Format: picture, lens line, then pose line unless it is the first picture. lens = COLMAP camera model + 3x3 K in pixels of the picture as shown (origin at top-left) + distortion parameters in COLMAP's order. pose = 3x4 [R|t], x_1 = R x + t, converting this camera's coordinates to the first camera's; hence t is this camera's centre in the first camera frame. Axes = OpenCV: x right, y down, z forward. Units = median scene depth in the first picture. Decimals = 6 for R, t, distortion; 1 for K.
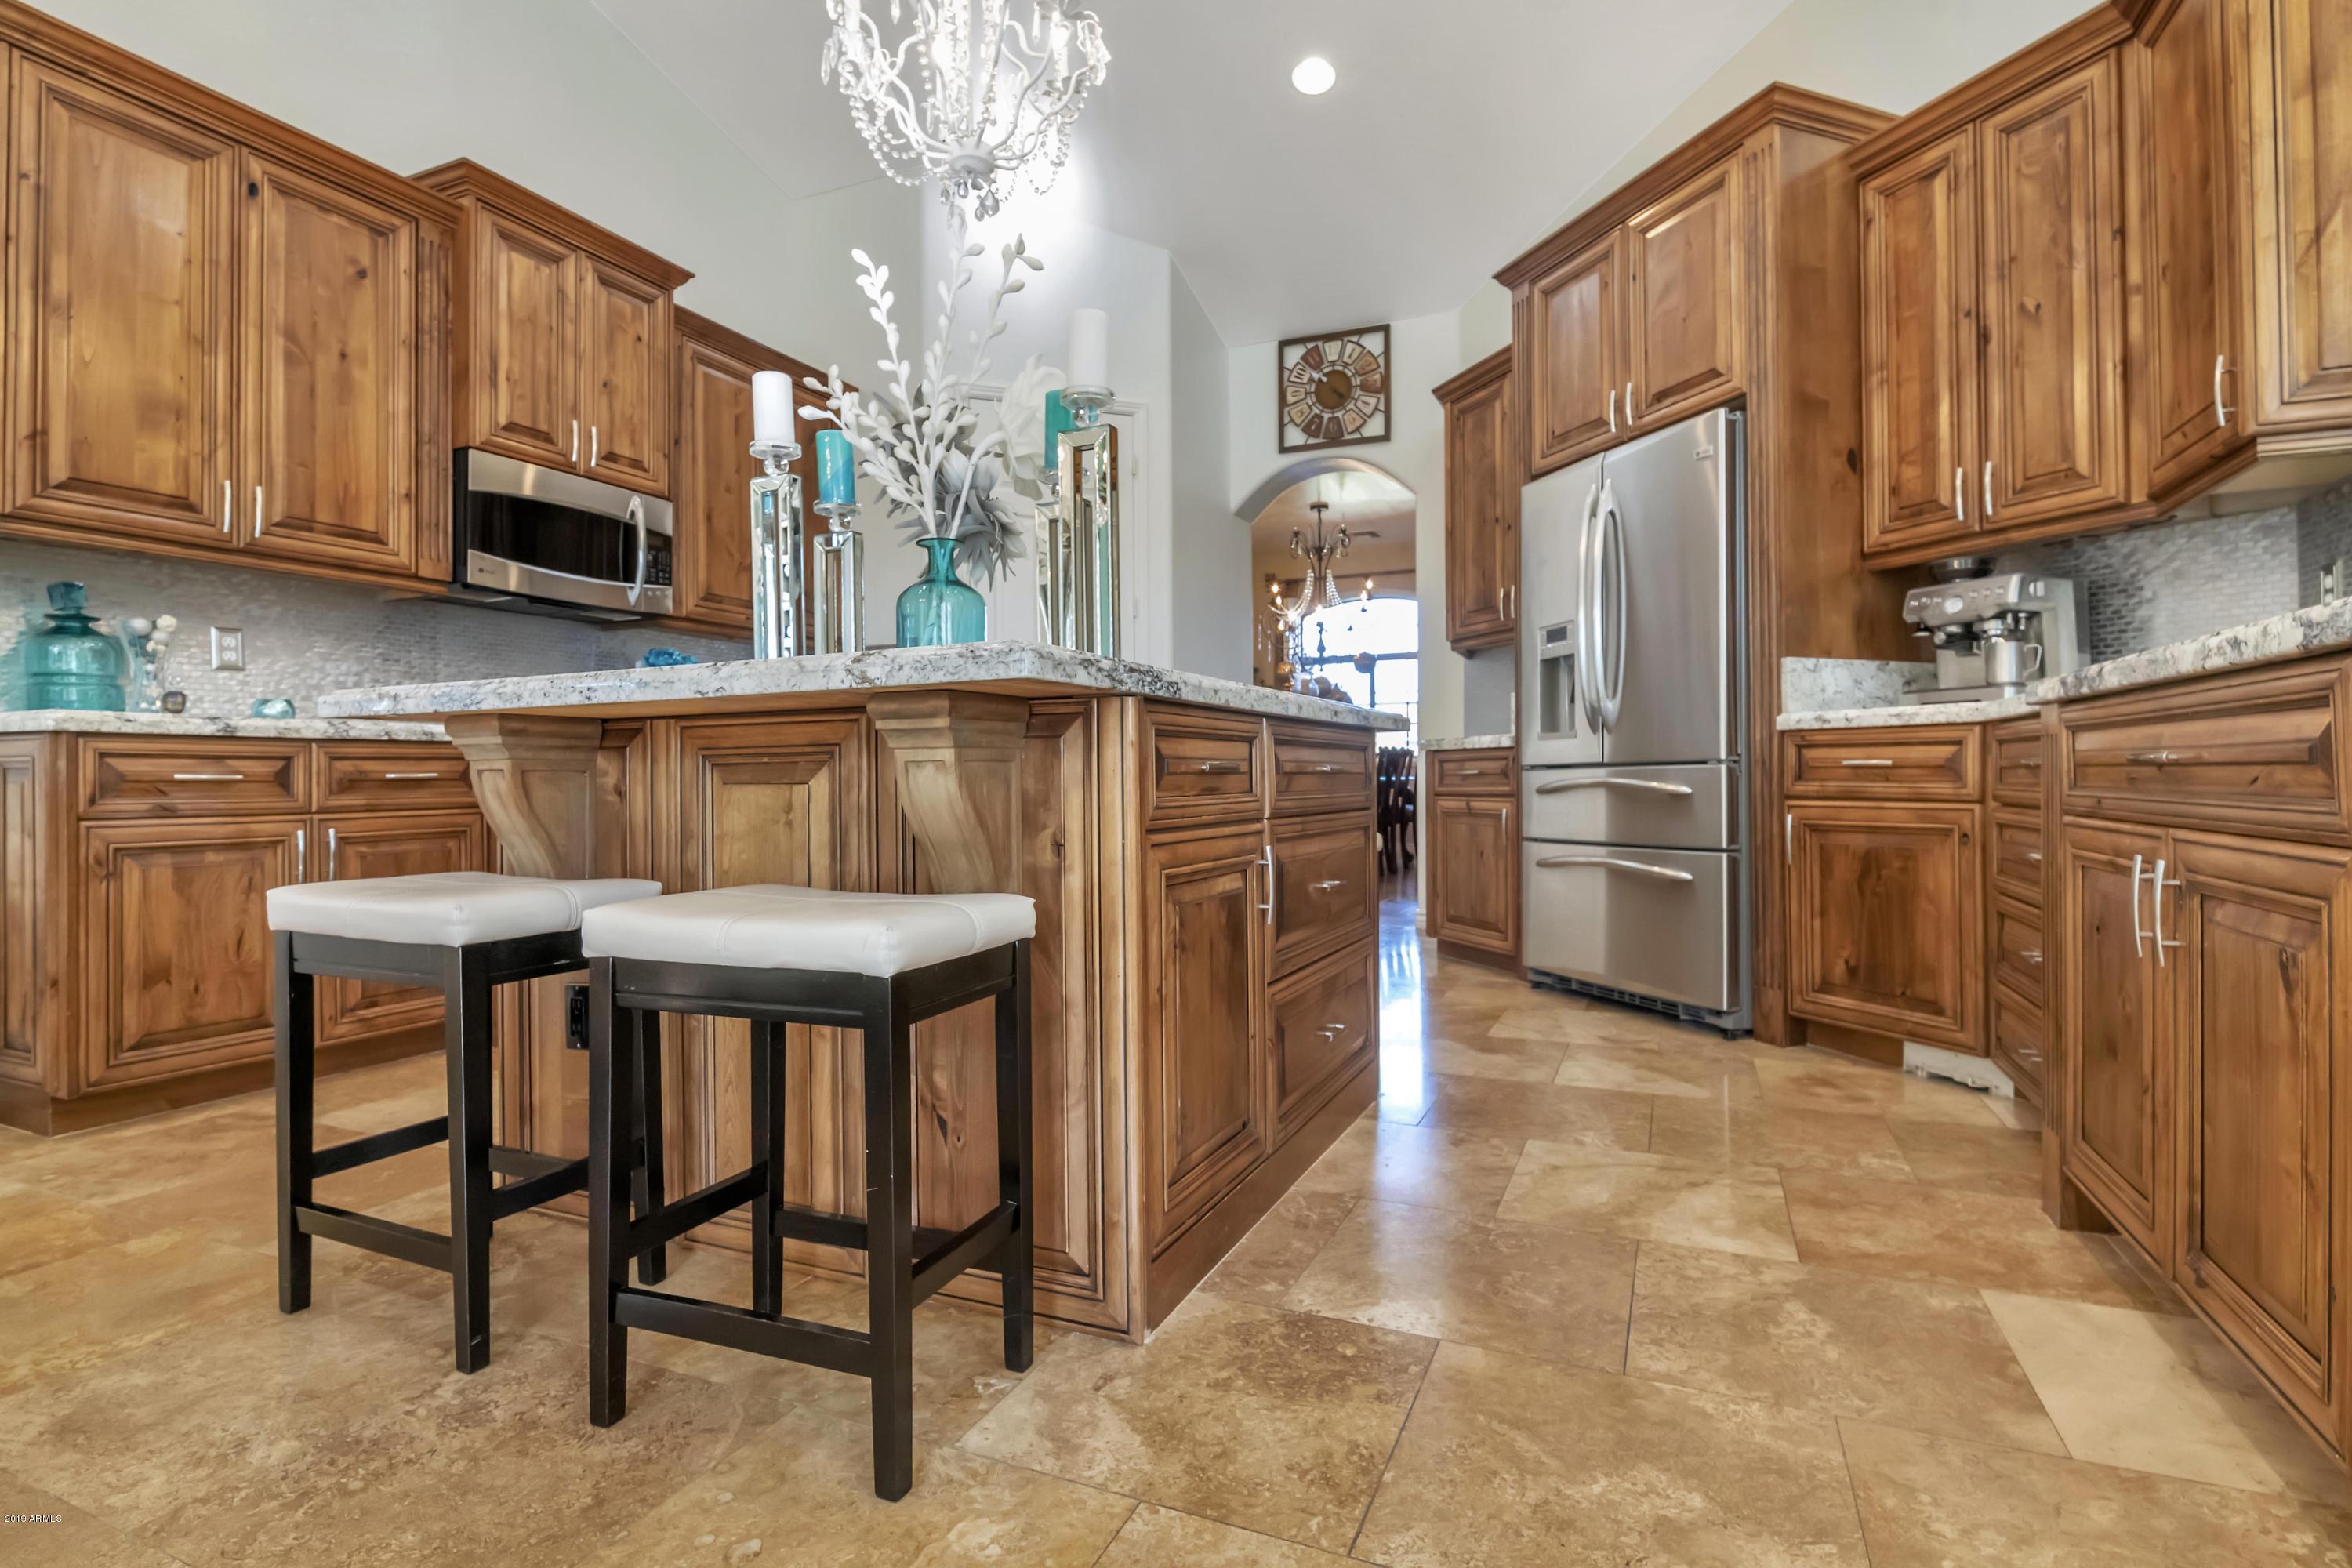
lens RADIAL K [[1163.6, 0, 1154.5], [0, 1163.6, 750.9], [0, 0, 1]] dist [-0.003065, -0.004200]
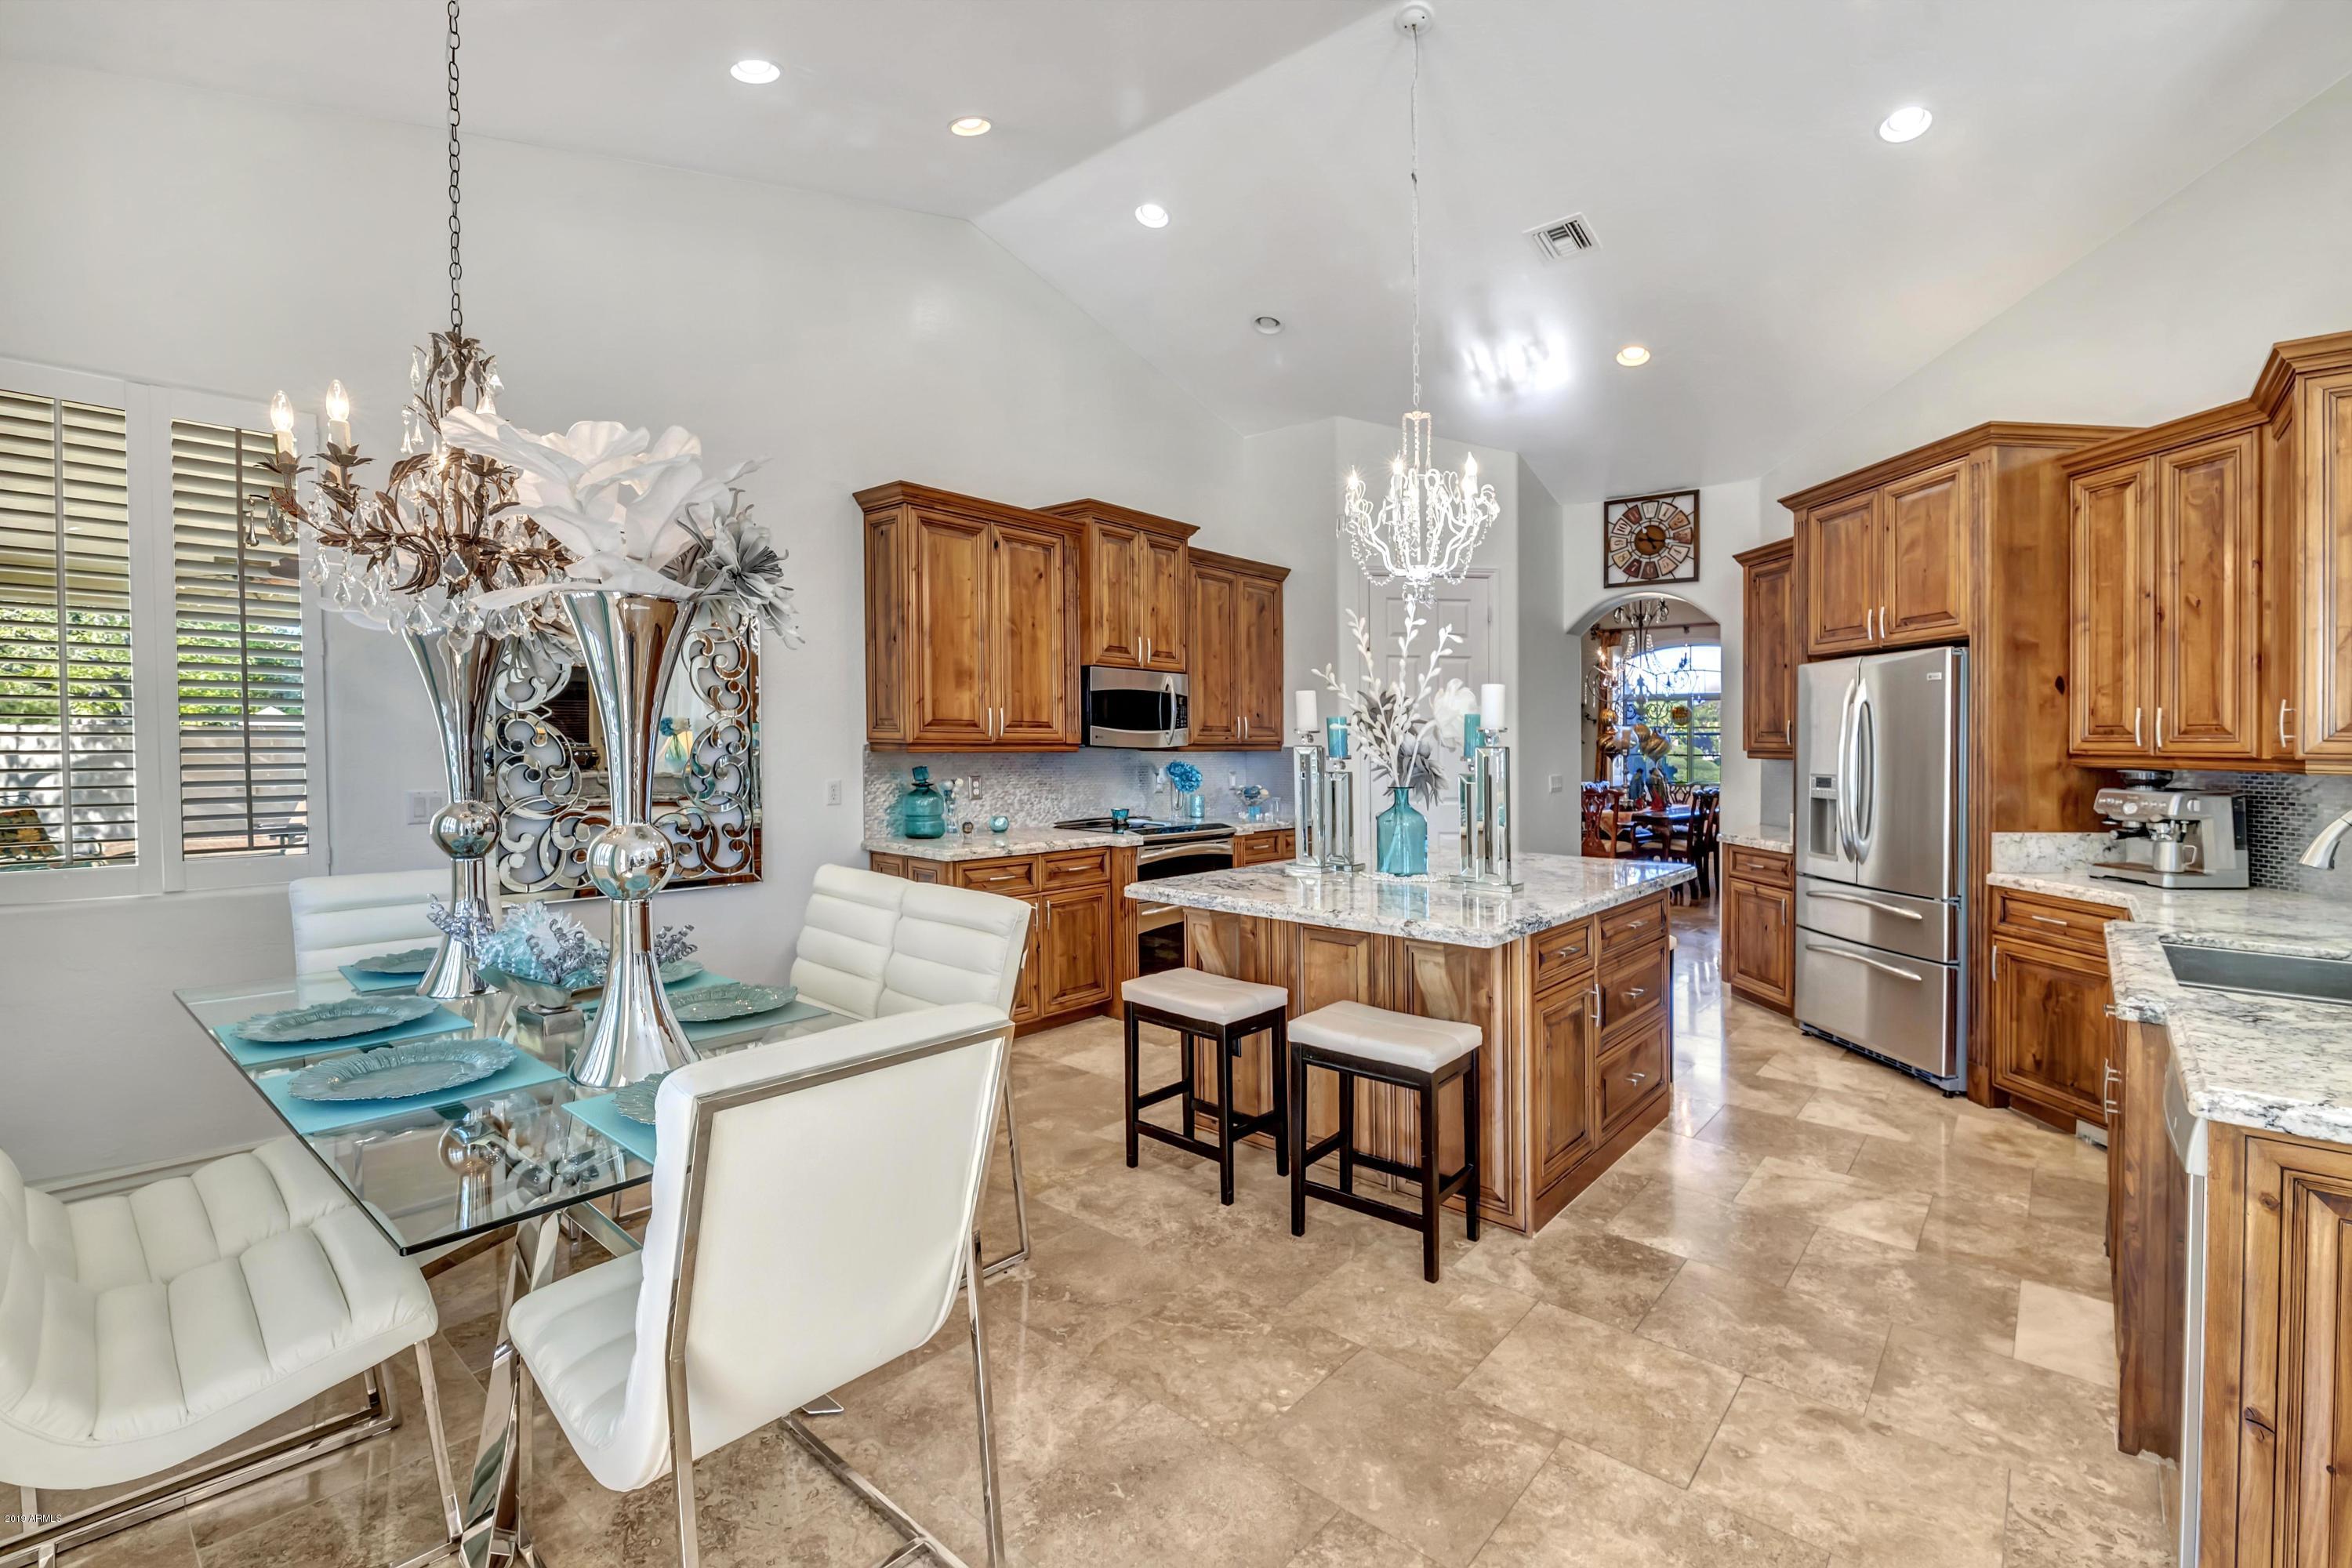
lens RADIAL K [[1008.6, 0, 1144.9], [0, 1008.6, 734.0], [0, 0, 1]] dist [-0.006146, -0.003853]
pose [[0.949099, 0.002672, -0.314966, -0.053342], [0.000830, 0.999939, 0.010986, -0.218037], [0.314976, -0.010688, 0.949039, -0.483253]]
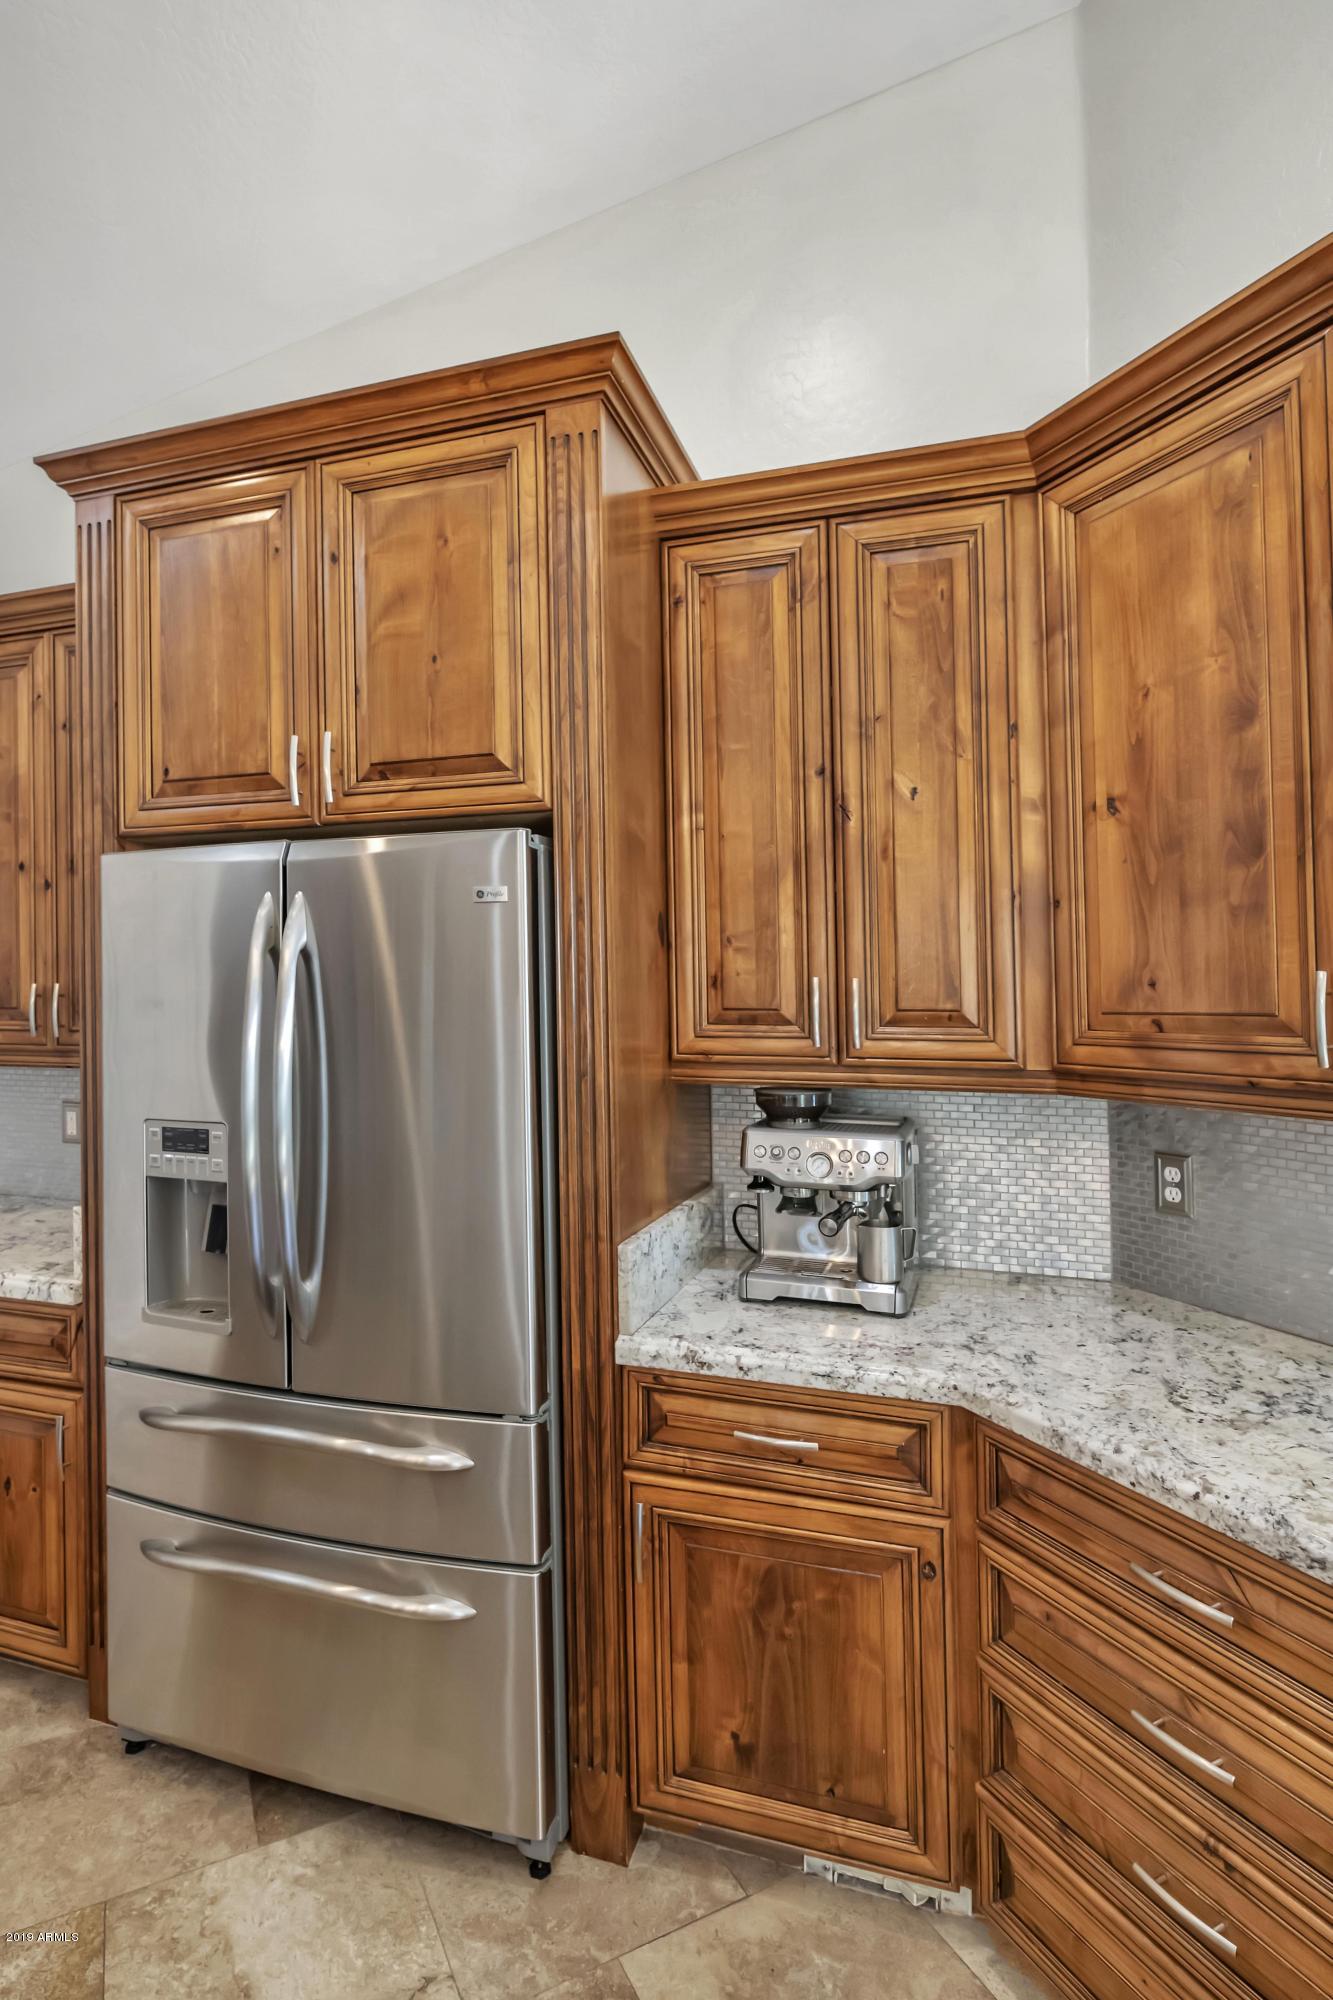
lens RADIAL K [[989.4, 0, 695.2], [0, 989.4, 992.6], [0, 0, 1]] dist [-0.003065, -0.004200]
pose [[0.576652, -0.000120, 0.816990, 0.123145], [-0.011937, 0.999892, 0.008572, -0.228910], [-0.816903, -0.014695, 0.576588, 0.667726]]
